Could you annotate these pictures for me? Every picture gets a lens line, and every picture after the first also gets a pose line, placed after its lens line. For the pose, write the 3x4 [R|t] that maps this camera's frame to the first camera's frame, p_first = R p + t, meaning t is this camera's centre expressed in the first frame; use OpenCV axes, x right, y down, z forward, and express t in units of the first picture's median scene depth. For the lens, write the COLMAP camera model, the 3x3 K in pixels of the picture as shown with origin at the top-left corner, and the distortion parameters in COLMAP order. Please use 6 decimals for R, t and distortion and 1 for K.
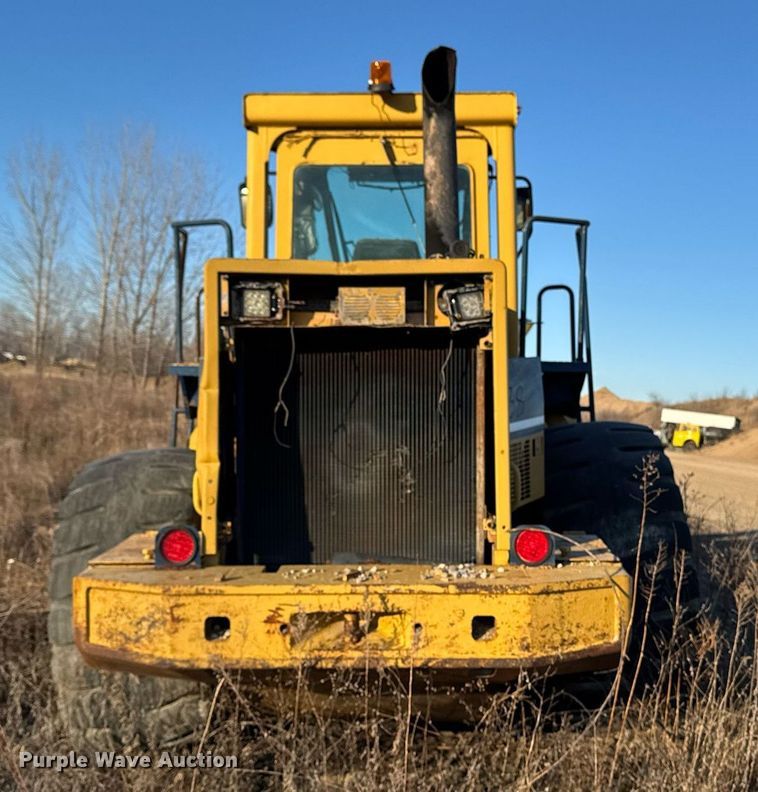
lens RADIAL K [[1066.4, 0, 409.2], [0, 1066.4, 402.7], [0, 0, 1]] dist [0.108731, 0.000000]
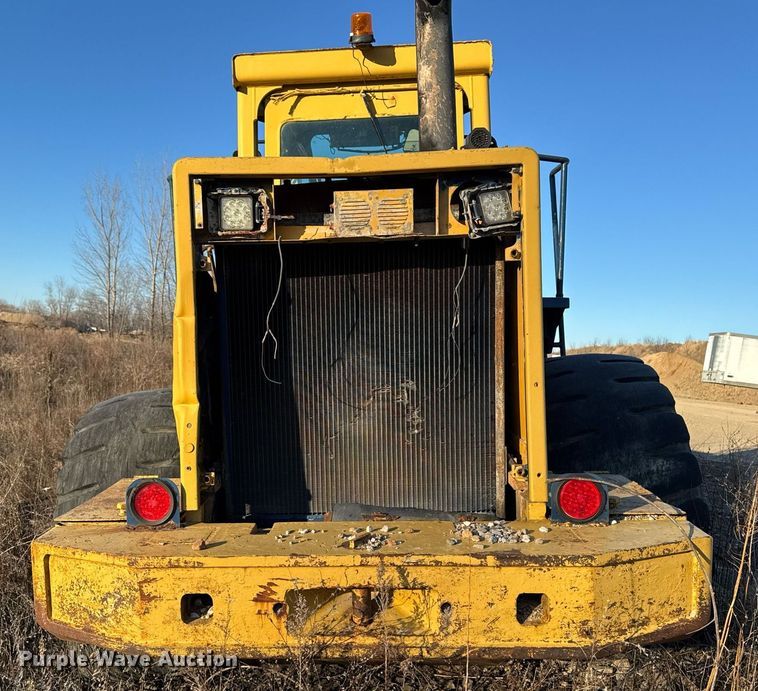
lens RADIAL K [[748.8, 0, 321.3], [0, 748.8, 394.7], [0, 0, 1]] dist [0.040101, 0.000000]
pose [[0.997763, -0.019686, -0.063886, -0.041349], [0.023015, 0.998393, 0.051788, 0.020302], [0.062764, -0.053142, 0.996613, 0.407834]]
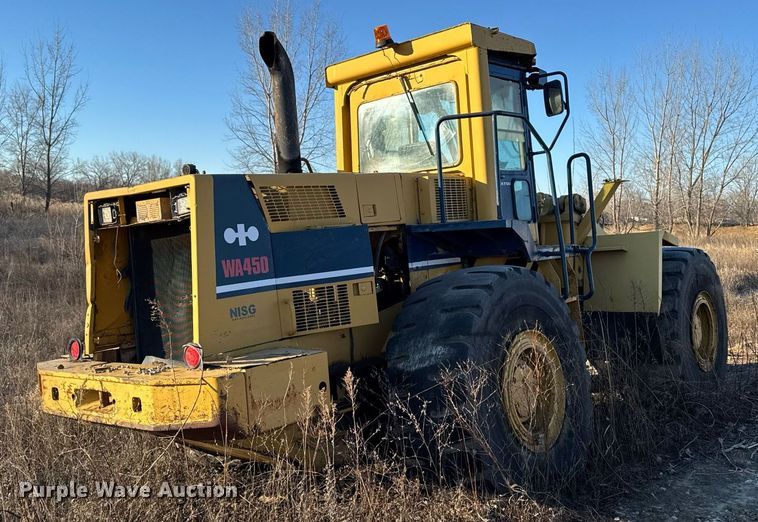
lens RADIAL K [[743.7, 0, 361.5], [0, 743.7, 254.4], [0, 0, 1]] dist [0.081320, 0.000000]
pose [[0.756434, -0.049977, -0.652157, 0.991123], [0.053351, 0.998469, -0.014634, 0.013662], [0.651890, -0.023723, 0.757942, 0.322236]]
